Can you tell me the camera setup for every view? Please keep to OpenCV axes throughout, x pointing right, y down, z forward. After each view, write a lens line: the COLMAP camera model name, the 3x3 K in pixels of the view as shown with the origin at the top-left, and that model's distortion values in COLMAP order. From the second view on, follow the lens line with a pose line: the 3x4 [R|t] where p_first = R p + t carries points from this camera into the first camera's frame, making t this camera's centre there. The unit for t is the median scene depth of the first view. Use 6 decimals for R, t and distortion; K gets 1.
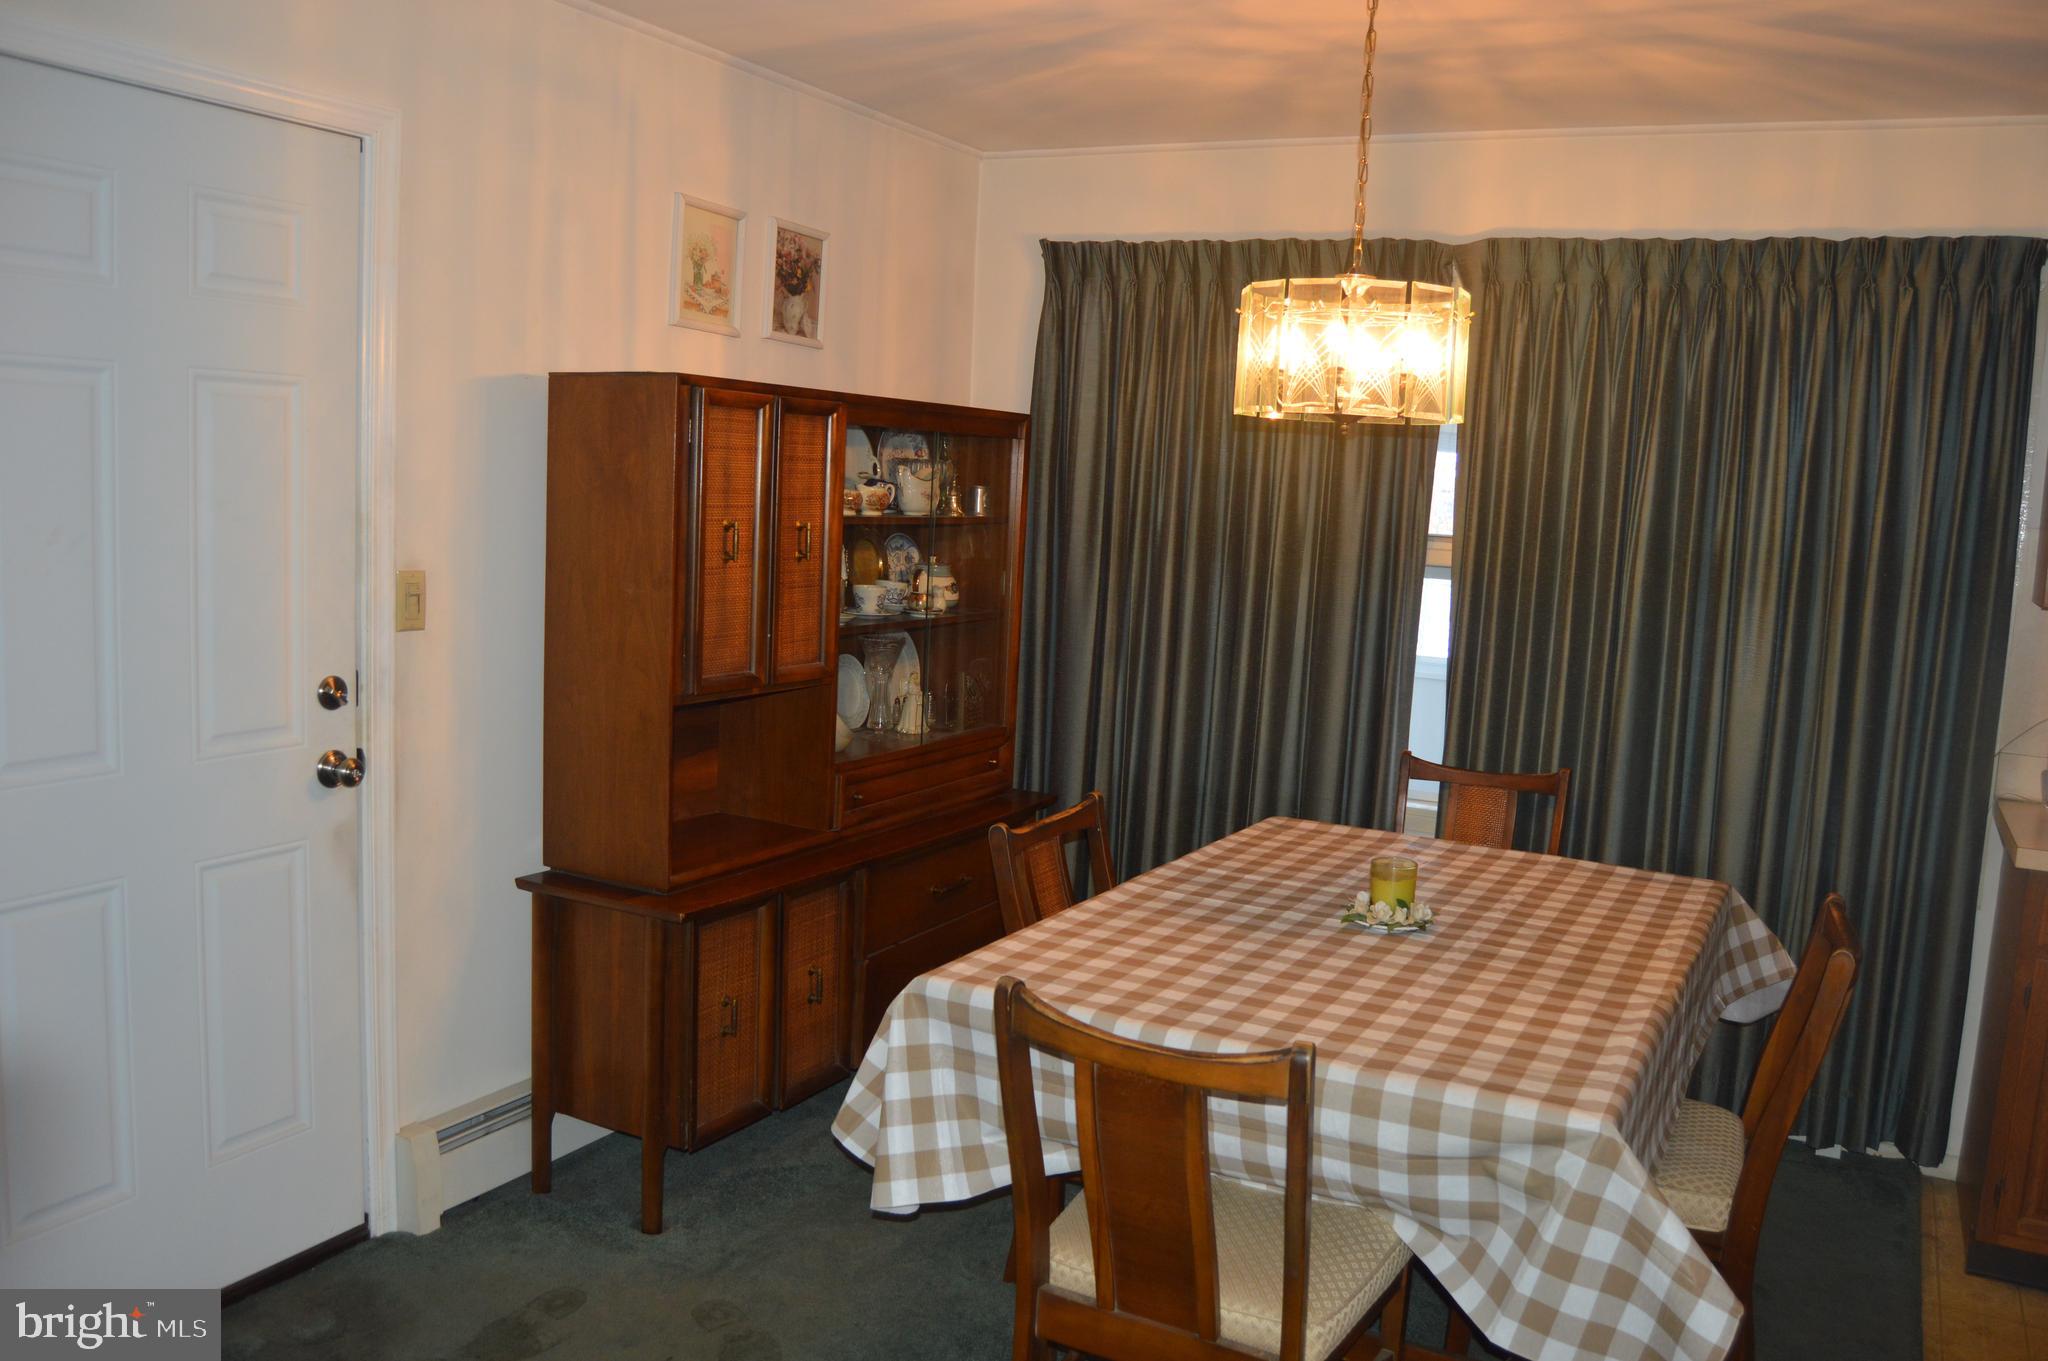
lens RADIAL K [[1629.9, 0, 1015.1], [0, 1629.9, 678.6], [0, 0, 1]] dist [-0.070011, 0.019103]
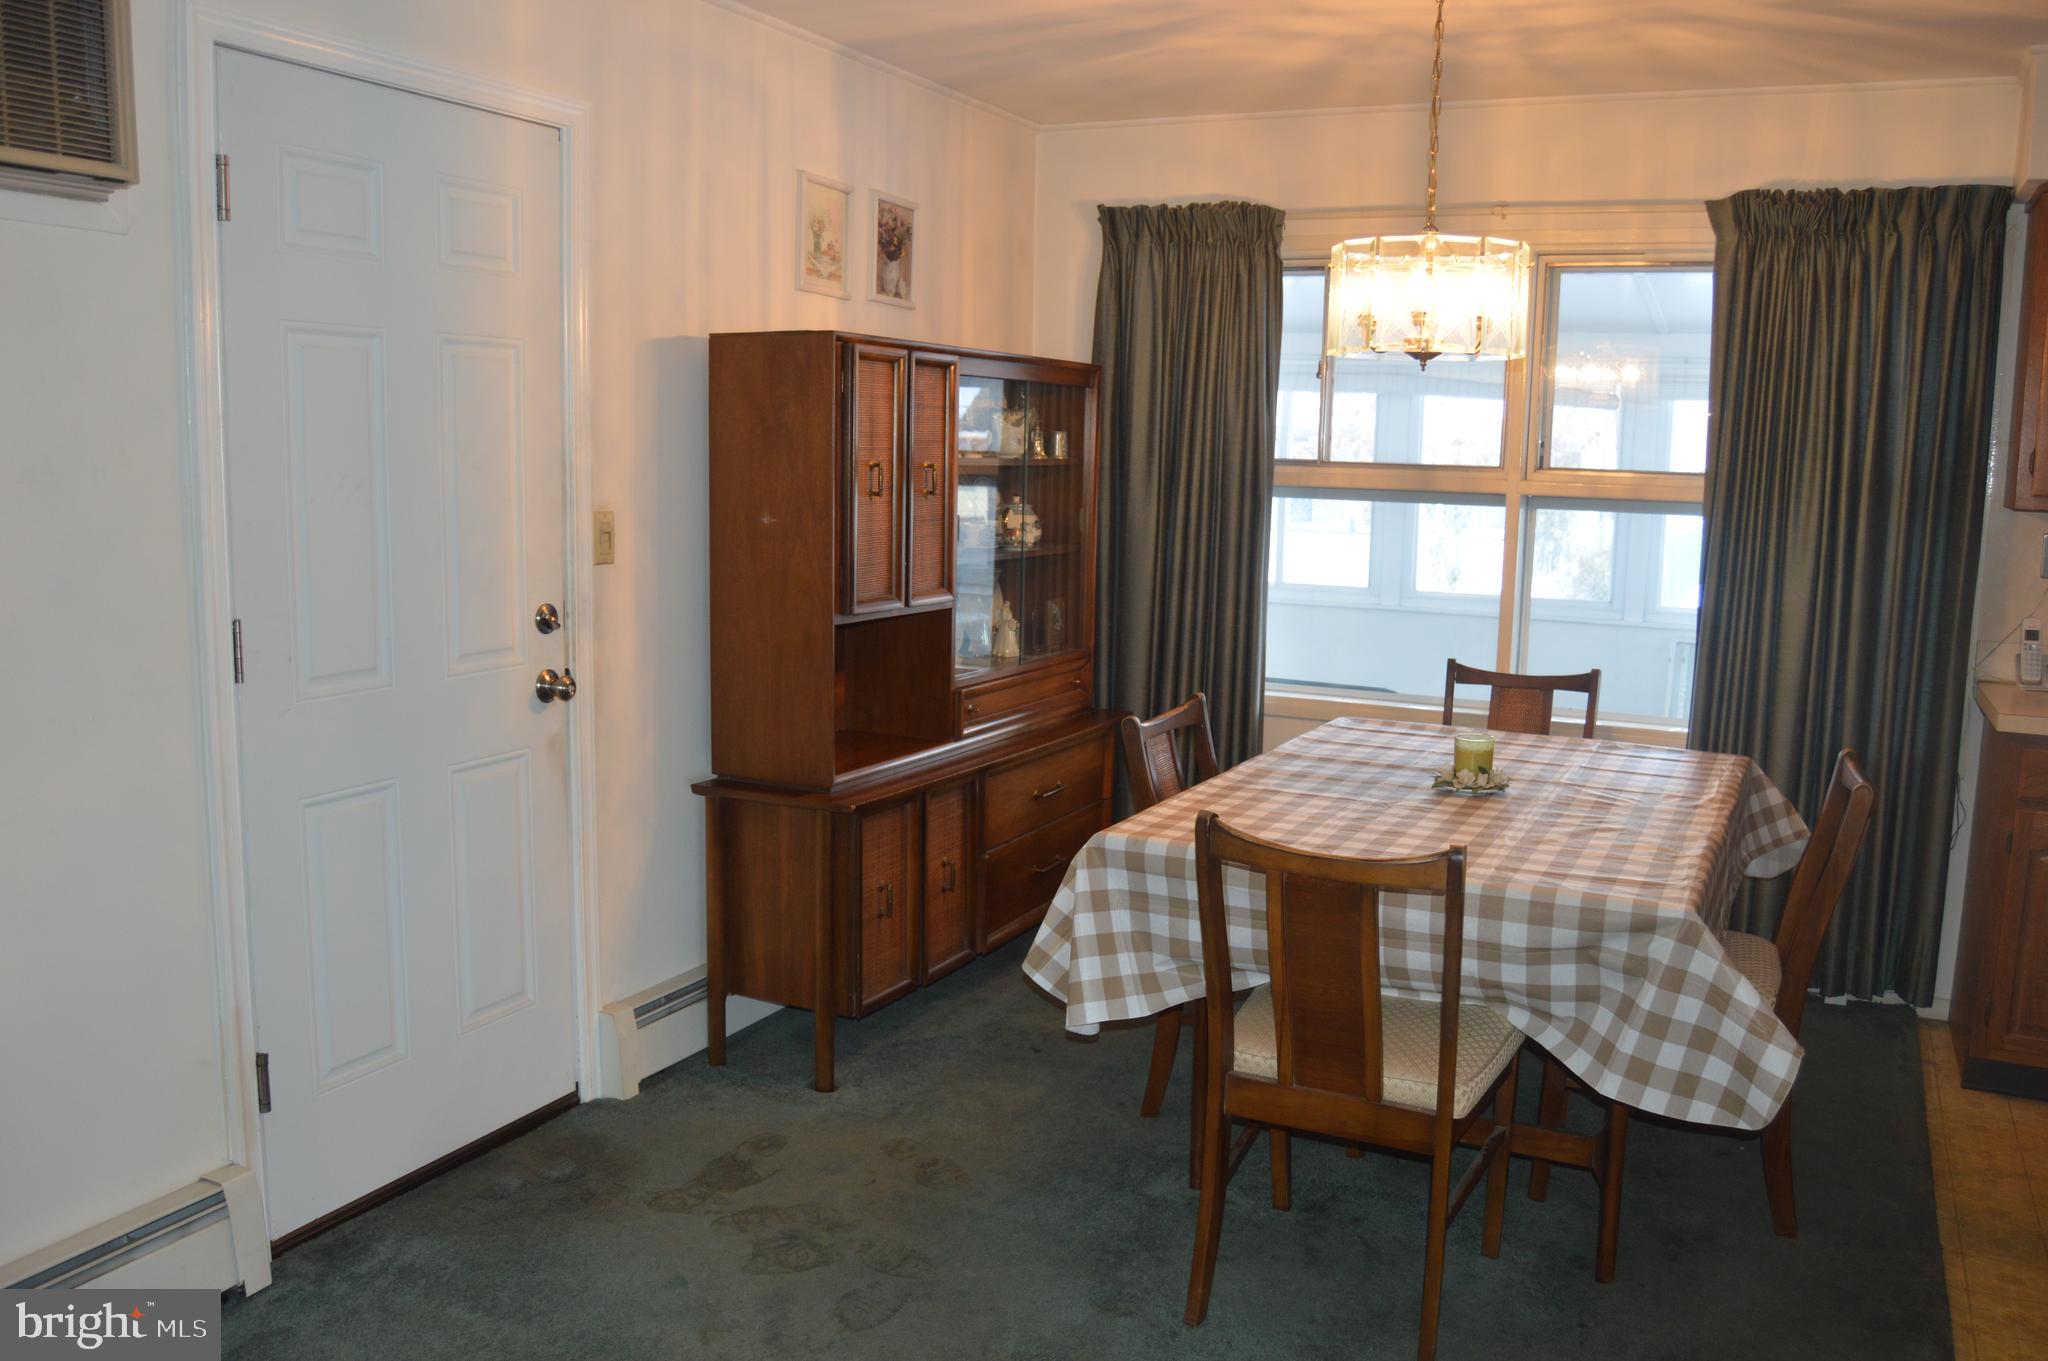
lens RADIAL K [[1629.9, 0, 1032.0], [0, 1629.9, 675.7], [0, 0, 1]] dist [-0.070011, 0.019103]
pose [[0.999162, -0.030446, 0.027359, -0.104421], [0.029881, 0.999336, 0.020847, 0.032457], [-0.027975, -0.020012, 0.999408, -0.141313]]
